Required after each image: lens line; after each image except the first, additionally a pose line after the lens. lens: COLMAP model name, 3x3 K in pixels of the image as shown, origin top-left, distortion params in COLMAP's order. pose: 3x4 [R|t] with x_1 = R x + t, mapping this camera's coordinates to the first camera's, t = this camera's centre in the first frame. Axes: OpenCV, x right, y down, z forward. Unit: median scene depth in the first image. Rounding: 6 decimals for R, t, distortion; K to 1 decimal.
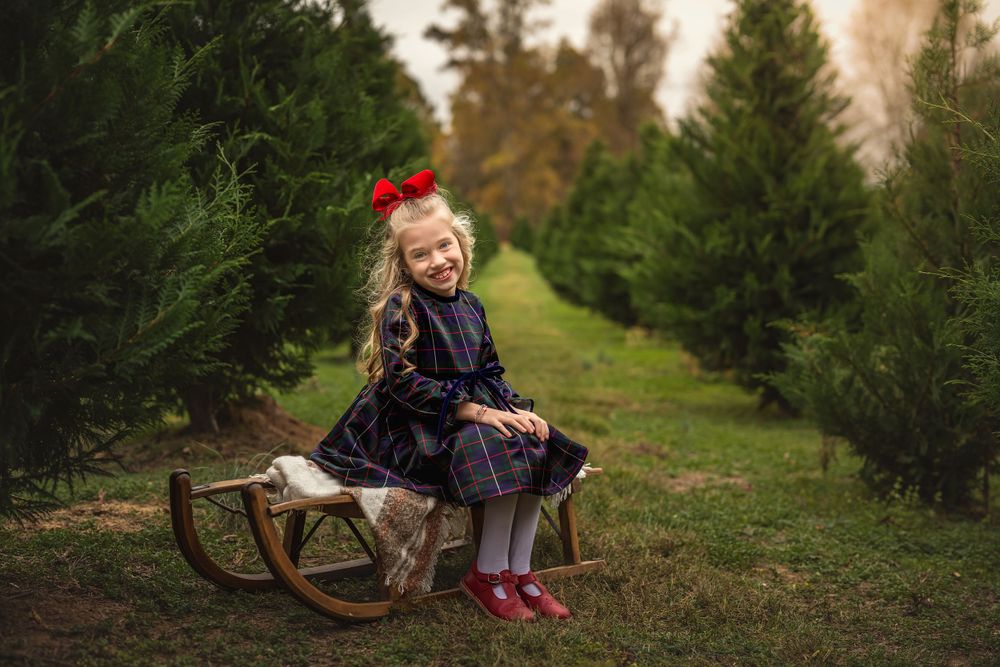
lens RADIAL K [[1453.1, 0, 498.2], [0, 1453.1, 317.0], [0, 0, 1]] dist [-0.015857, 0.024922]
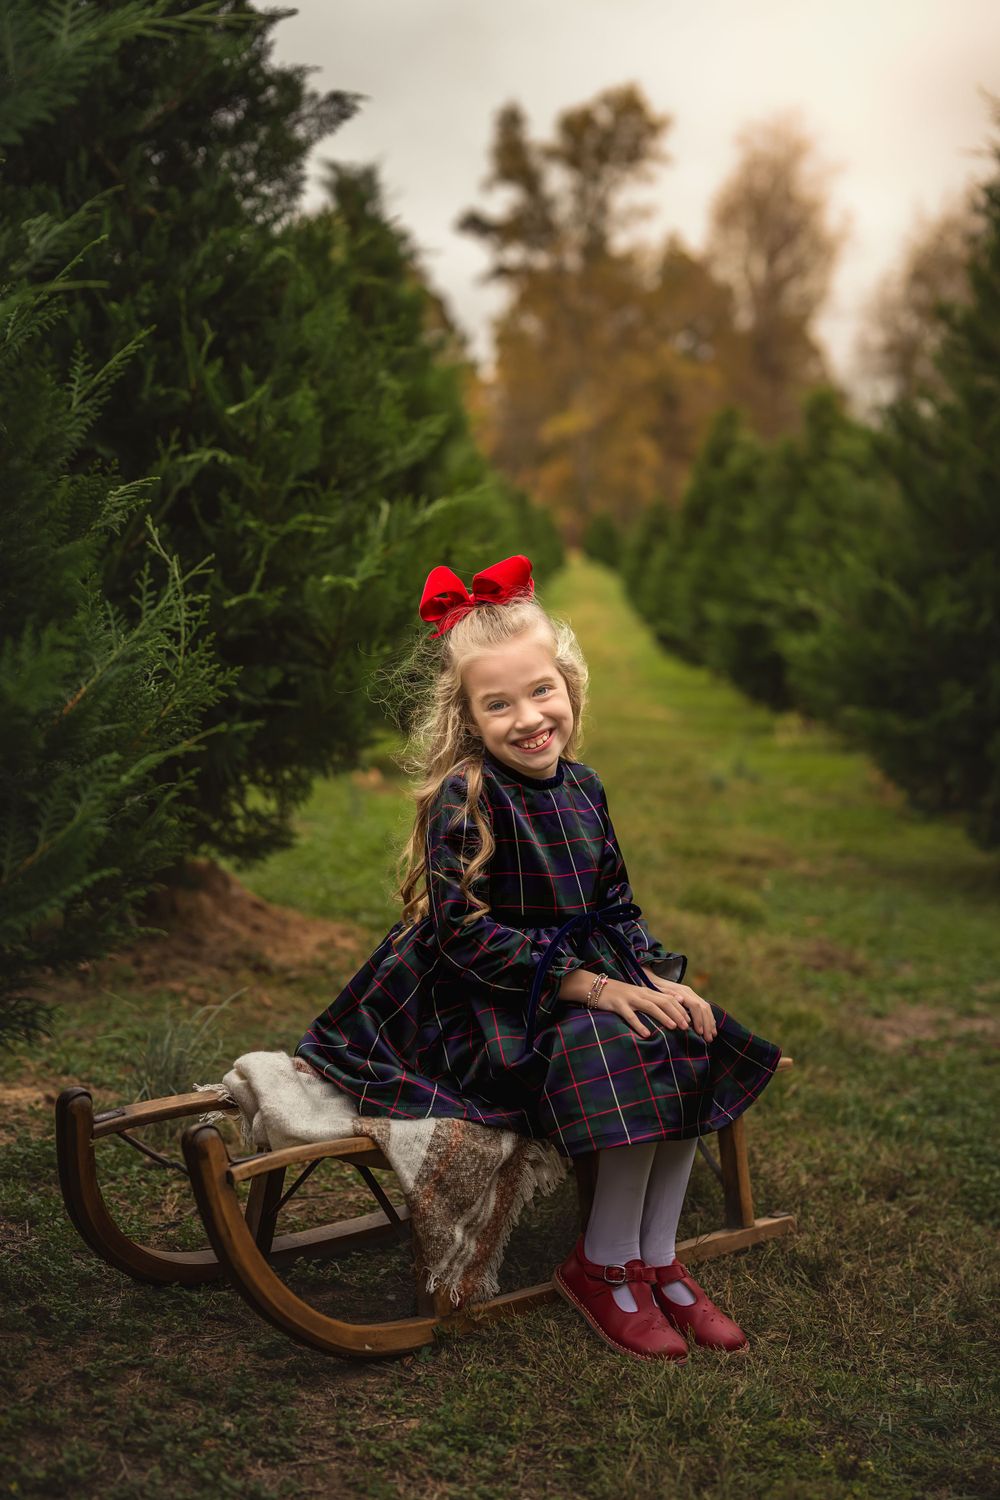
lens RADIAL K [[2250.3, 0, 532.7], [0, 2250.3, 780.5], [0, 0, 1]] dist [-0.012214, 0.007380]
pose [[0.999646, 0.022634, -0.013957, -0.020749], [-0.021965, 0.998681, 0.046400, -0.042861], [0.014989, -0.046077, 0.998825, 0.089437]]
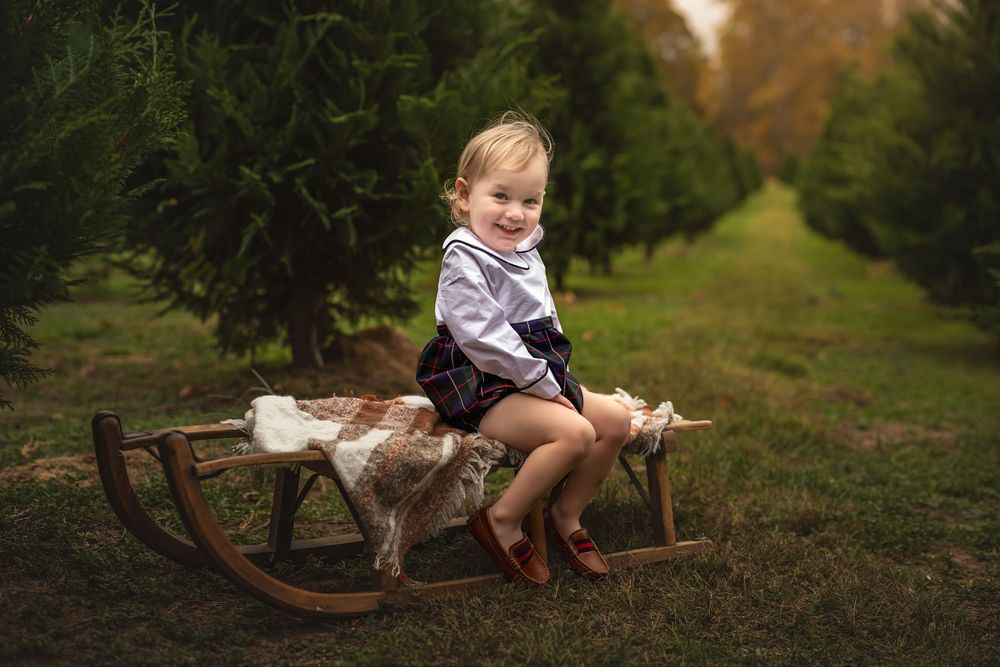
lens RADIAL K [[1500.2, 0, 471.7], [0, 1500.2, 282.1], [0, 0, 1]] dist [-0.012214, 0.007380]
pose [[0.983240, 0.002758, -0.182297, 0.082346], [0.000777, 0.999813, 0.019316, 0.014918], [0.182316, -0.019134, 0.983054, 0.181304]]
